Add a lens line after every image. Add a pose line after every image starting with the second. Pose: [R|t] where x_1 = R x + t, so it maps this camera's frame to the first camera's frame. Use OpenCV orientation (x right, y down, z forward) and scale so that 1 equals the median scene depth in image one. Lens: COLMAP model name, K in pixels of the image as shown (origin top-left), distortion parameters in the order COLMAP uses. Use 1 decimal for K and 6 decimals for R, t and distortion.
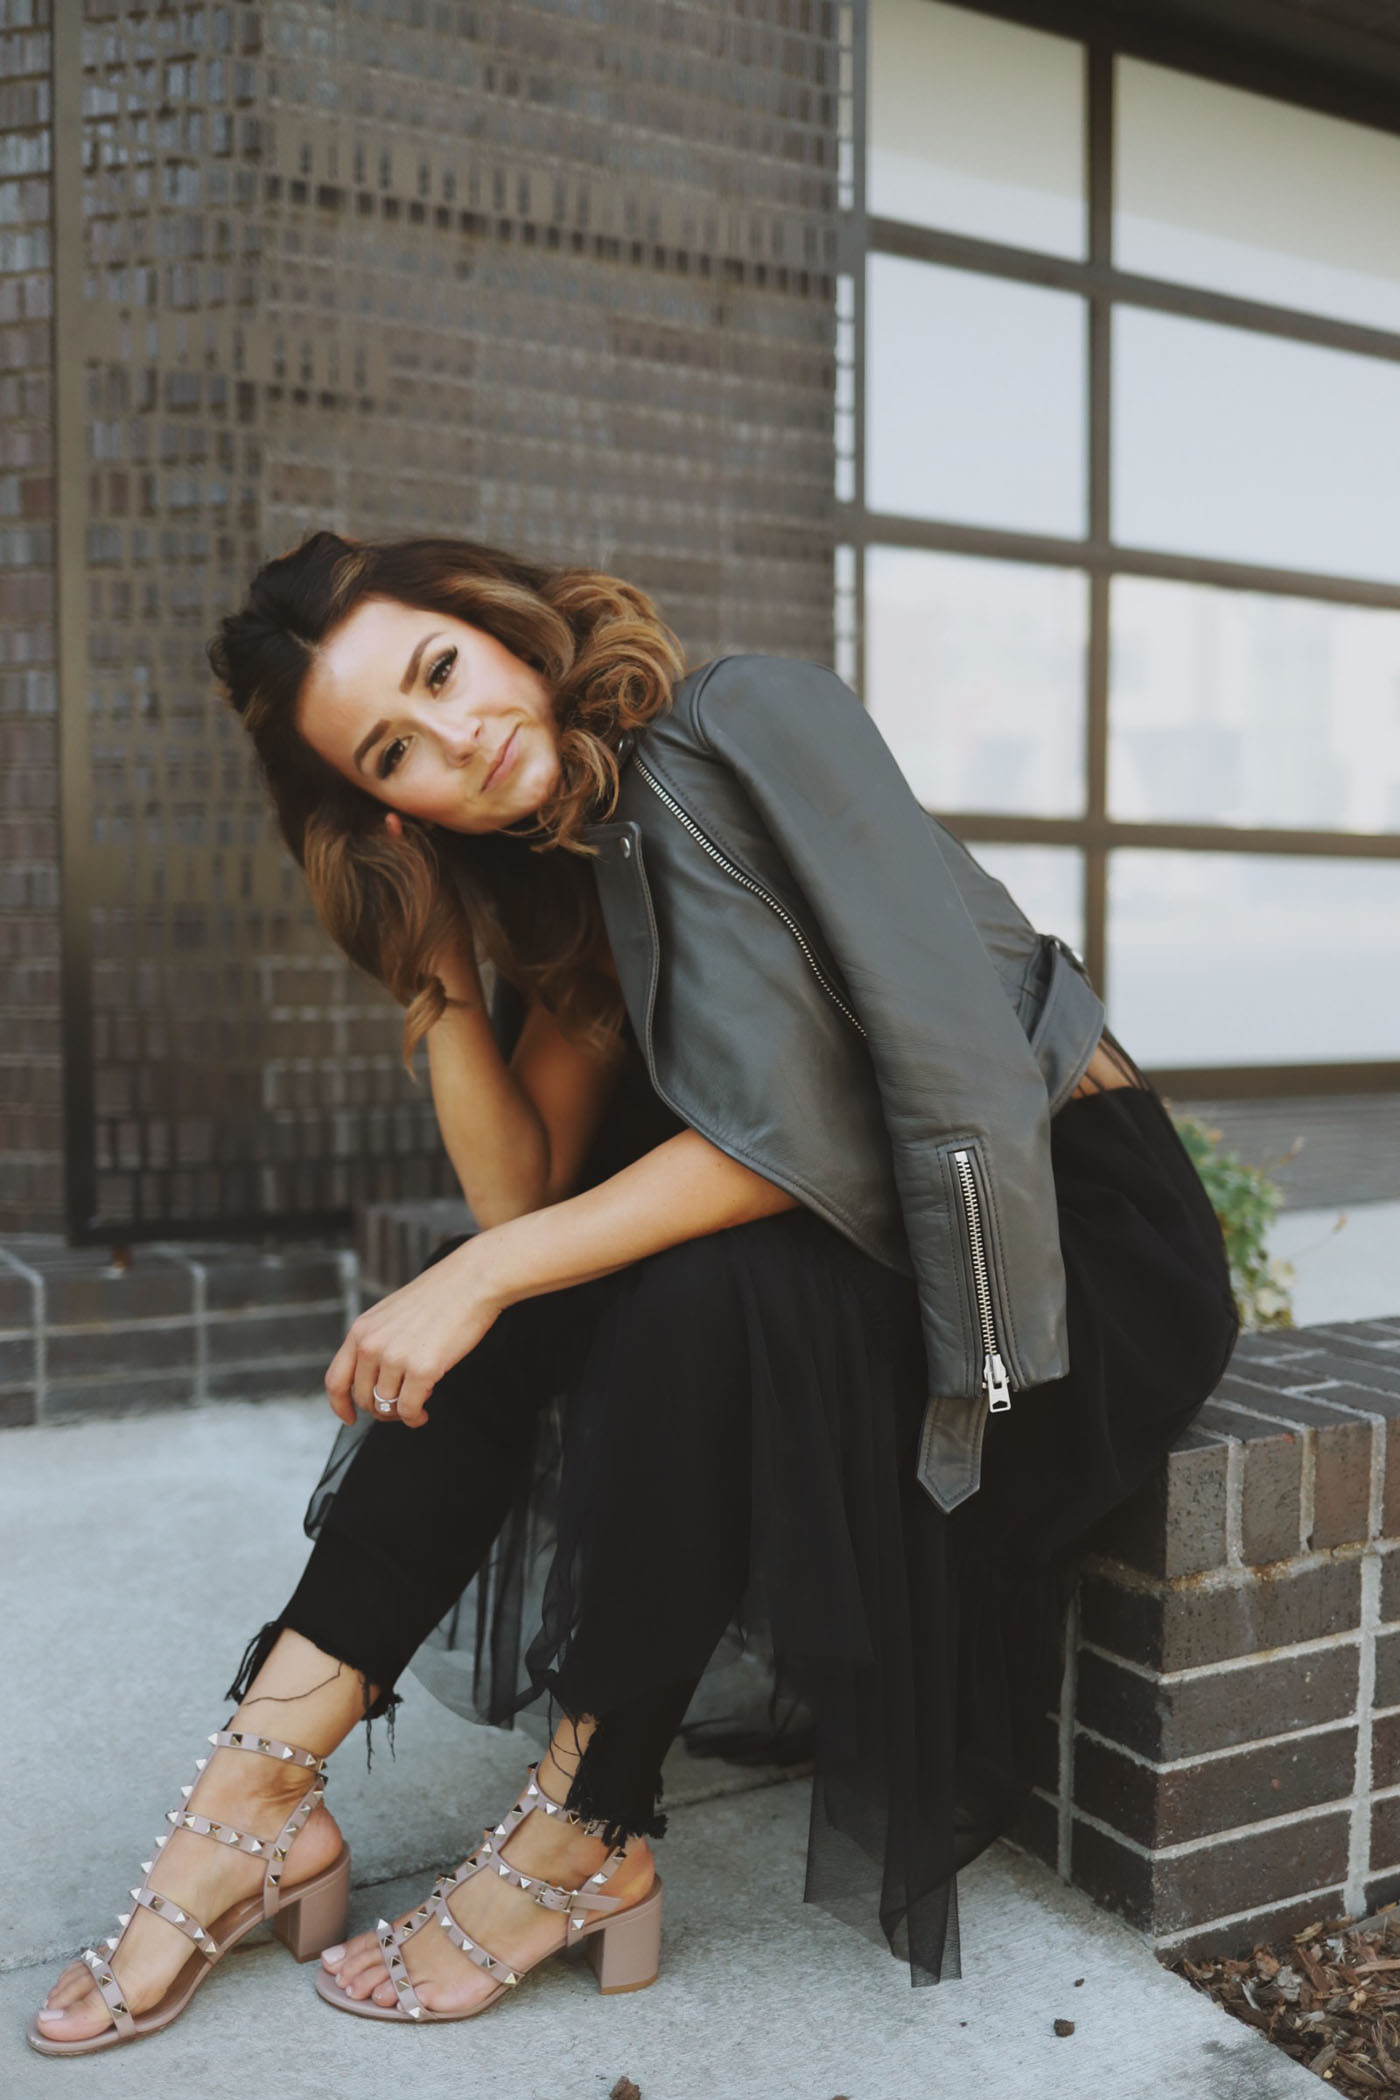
lens RADIAL K [[2090.3, 0, 700.0], [0, 2090.3, 1050.0], [0, 0, 1]] dist [-0.052583, 0.032849]
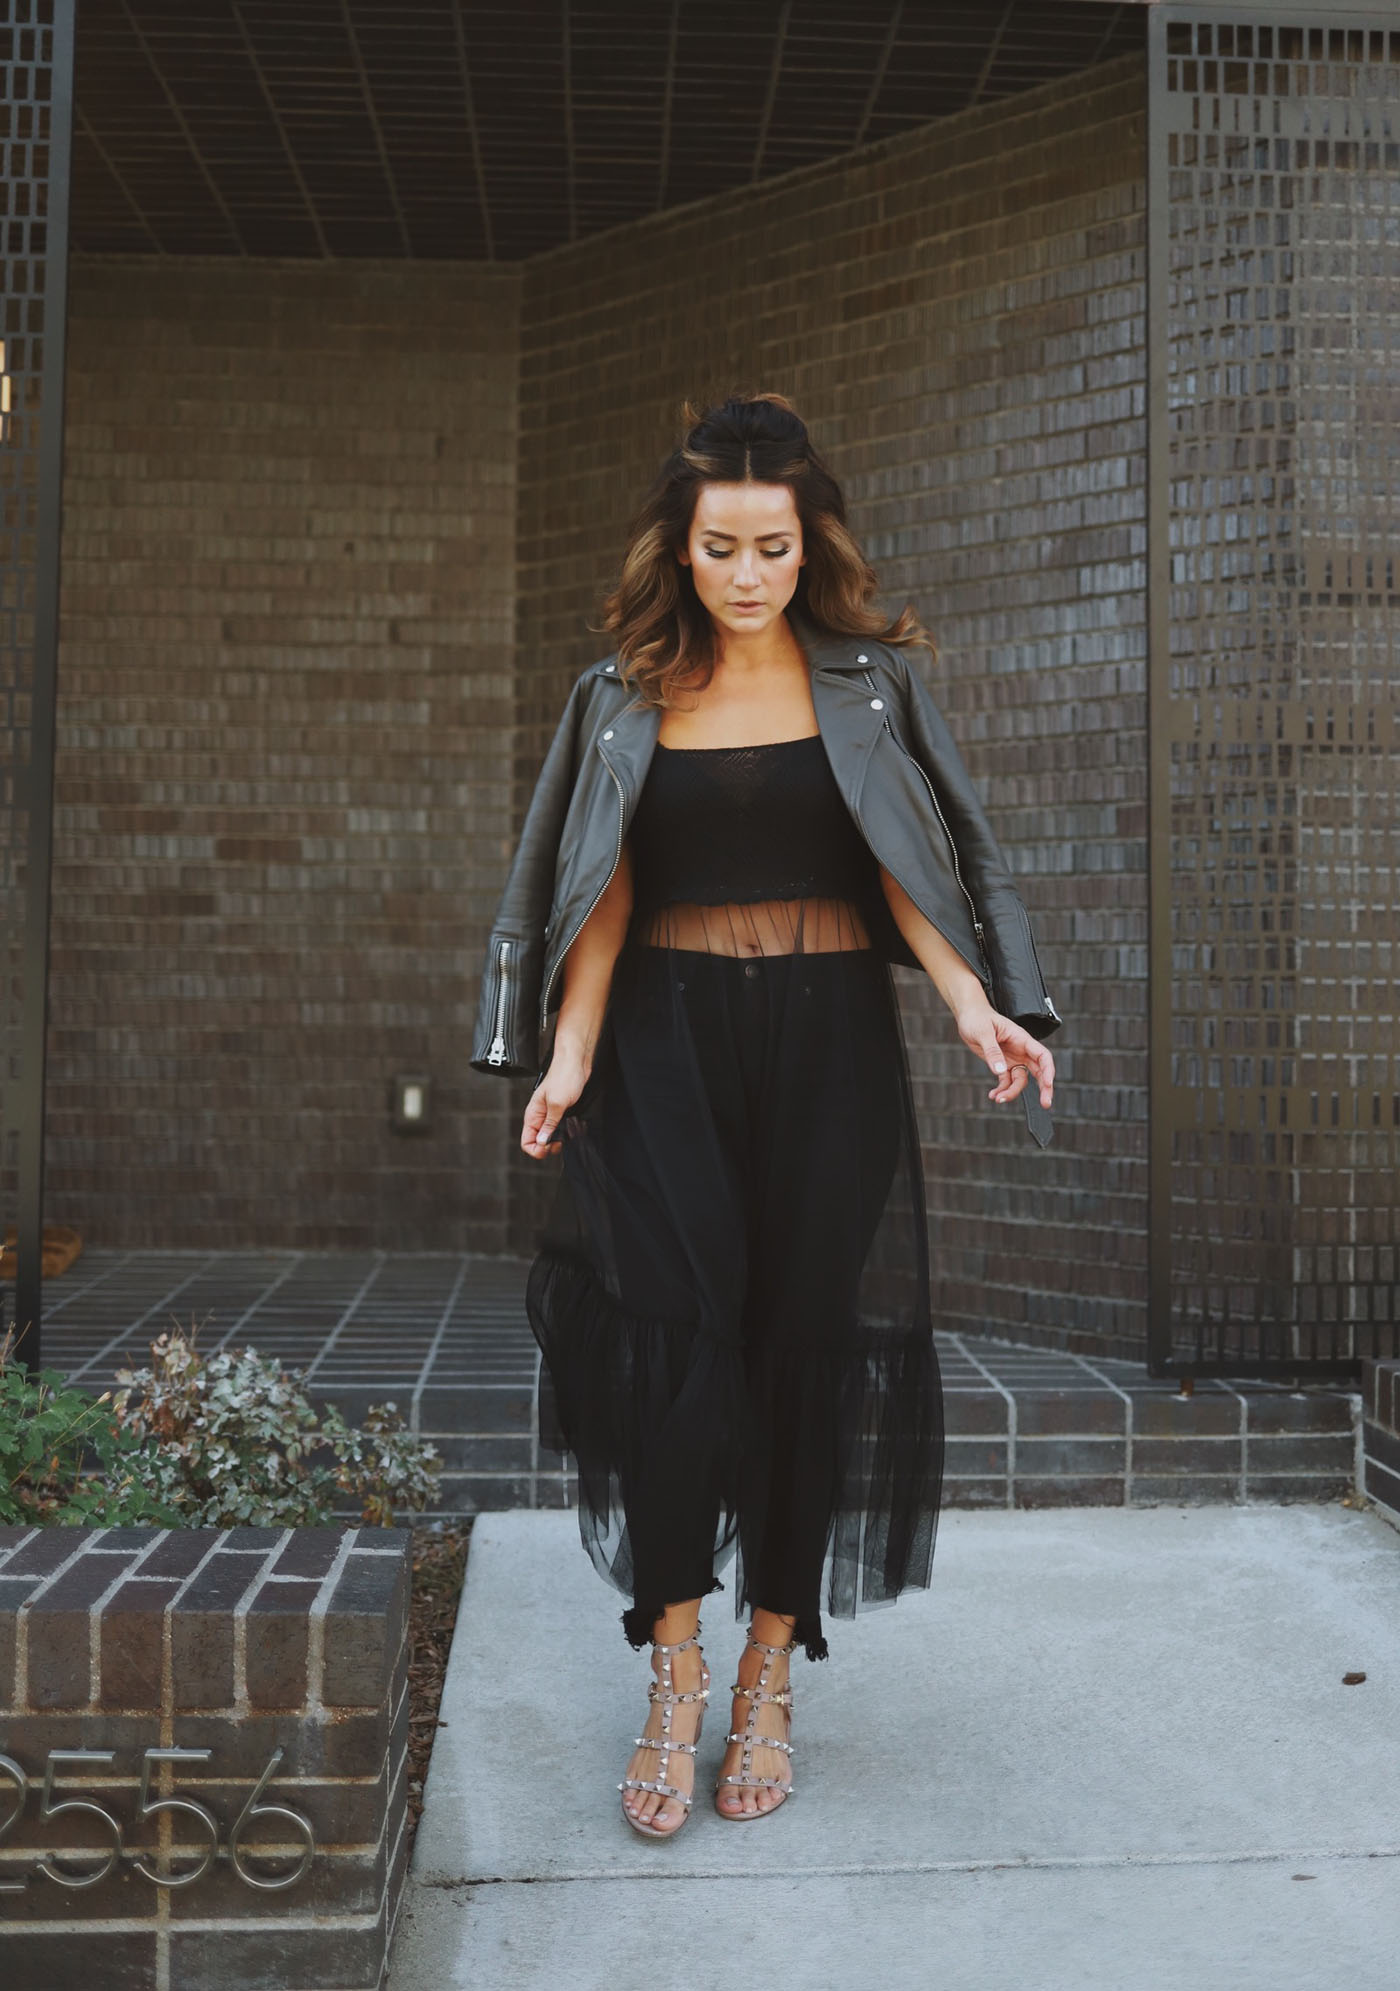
lens RADIAL K [[2041.2, 0, 705.2], [0, 2041.2, 940.3], [0, 0, 1]] dist [-0.051041, 0.028984]
pose [[0.893029, -0.005083, -0.449971, 0.074952], [-0.029051, 0.997199, -0.068919, -0.165596], [0.449061, 0.074619, 0.890380, -0.638657]]
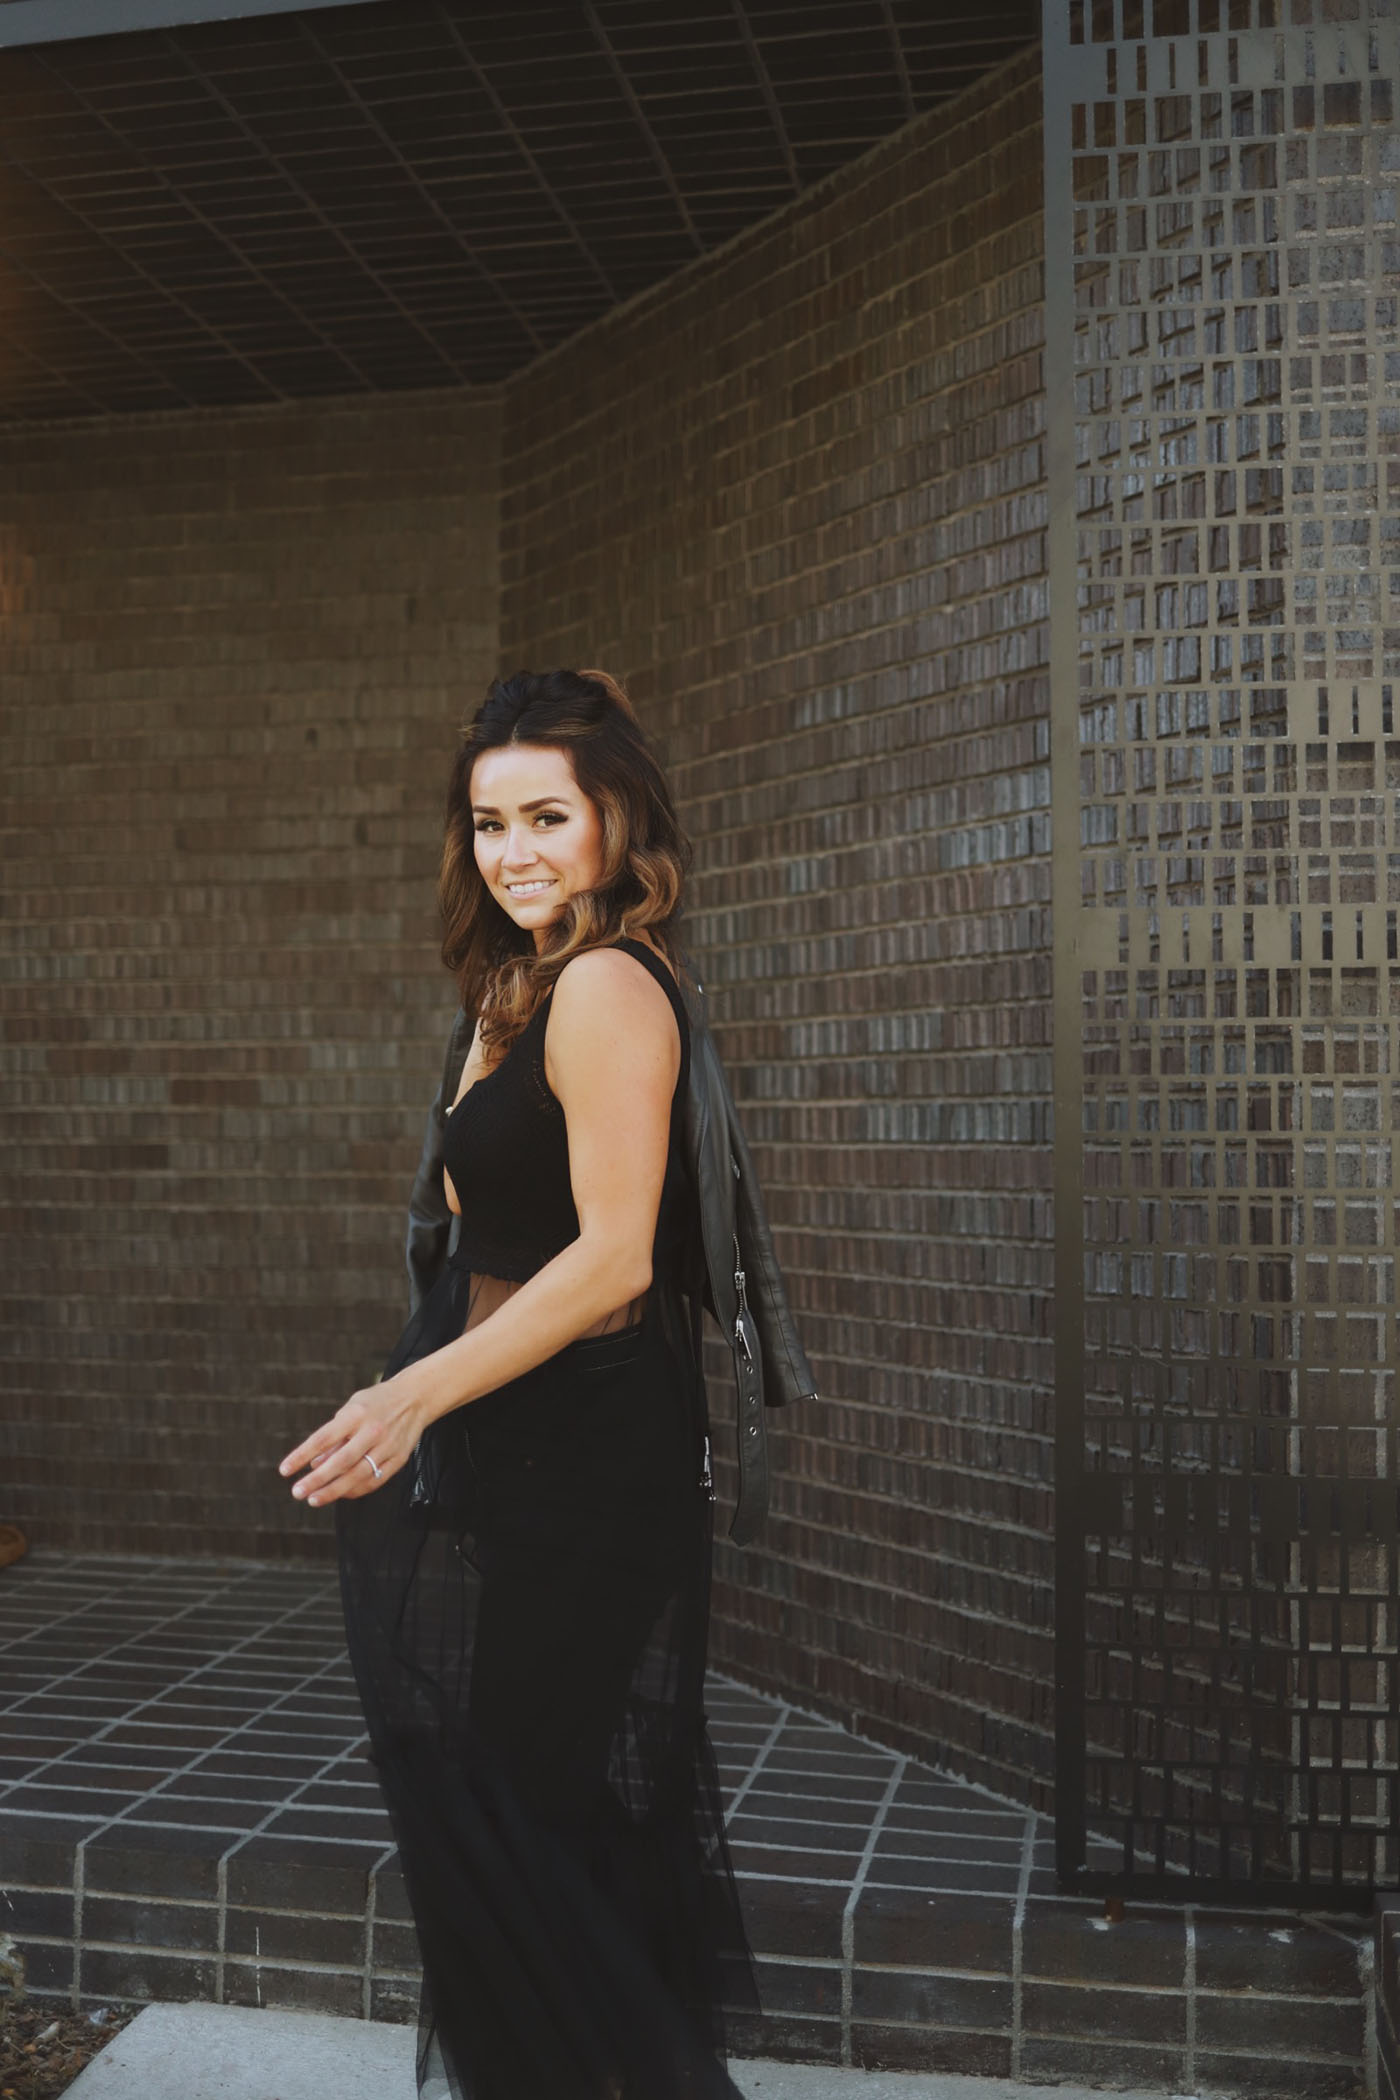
lens RADIAL K [[2090.3, 0, 700.0], [0, 2090.3, 1050.0], [0, 0, 1]] dist [-0.052583, 0.032849]
pose [[0.750444, -0.028806, -0.660306, 0.380237], [-0.033459, 0.996113, -0.081483, -0.367535], [0.660087, 0.083242, 0.746563, 0.258713]]
